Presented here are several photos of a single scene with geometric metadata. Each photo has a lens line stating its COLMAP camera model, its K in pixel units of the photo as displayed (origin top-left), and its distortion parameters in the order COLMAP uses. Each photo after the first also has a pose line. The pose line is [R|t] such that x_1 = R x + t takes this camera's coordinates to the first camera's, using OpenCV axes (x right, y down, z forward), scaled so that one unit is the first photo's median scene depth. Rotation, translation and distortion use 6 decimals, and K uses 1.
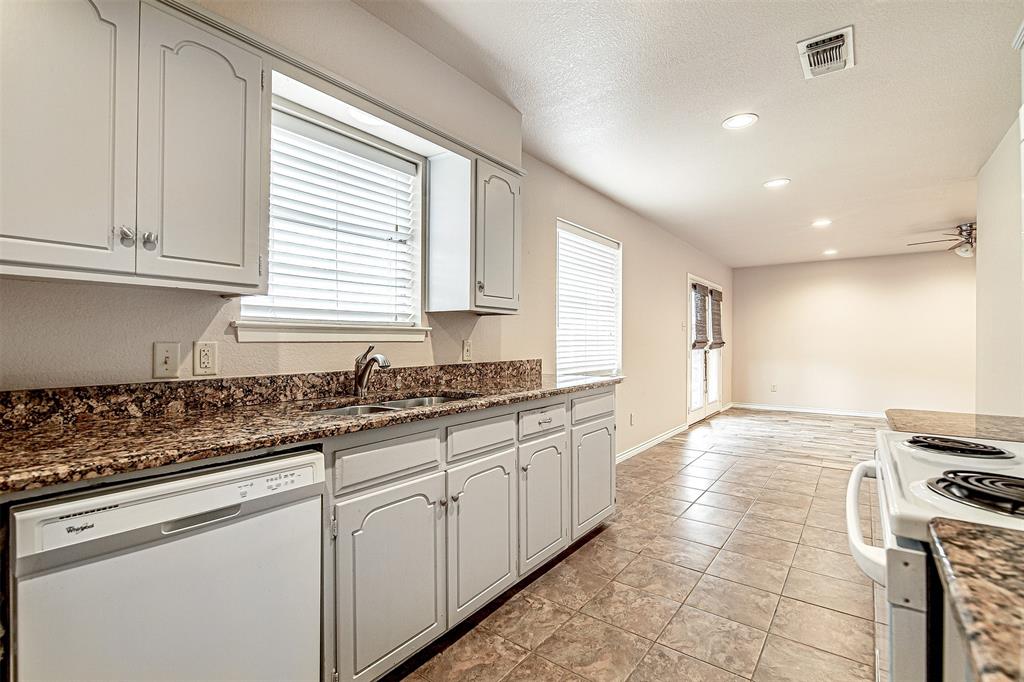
lens RADIAL K [[467.0, 0, 507.5], [0, 467.0, 341.7], [0, 0, 1]] dist [-0.020413, 0.006660]
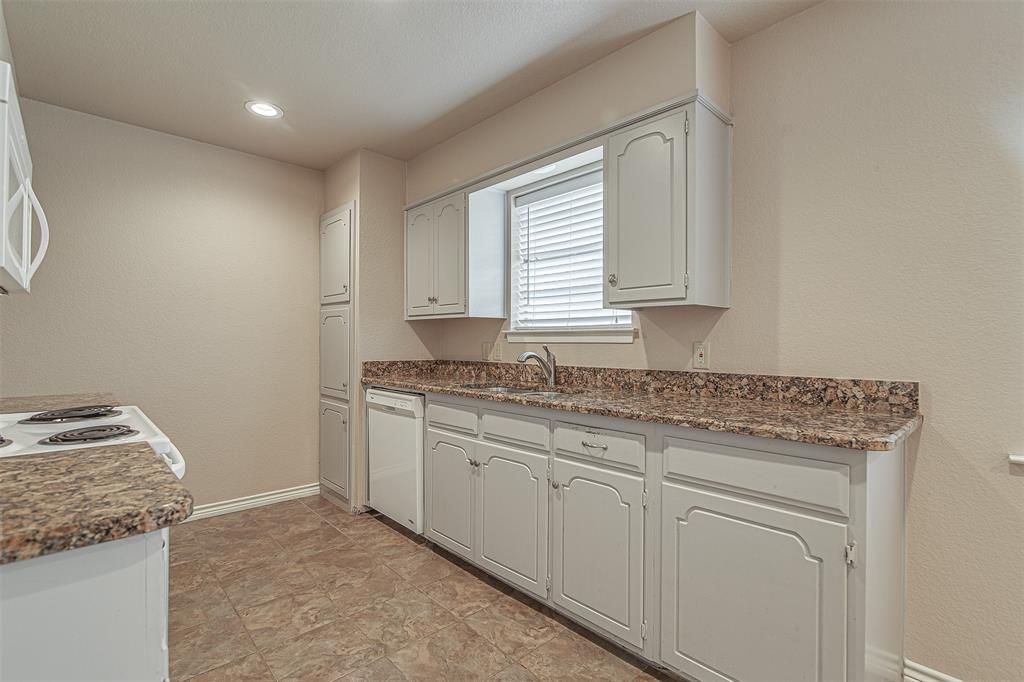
lens RADIAL K [[463.1, 0, 509.3], [0, 463.1, 341.7], [0, 0, 1]] dist [-0.011257, 0.000473]
pose [[-0.157200, -0.001072, -0.987566, 0.817003], [-0.006590, 0.999978, -0.000036, -0.001629], [0.987545, 0.006502, -0.157204, 0.926668]]
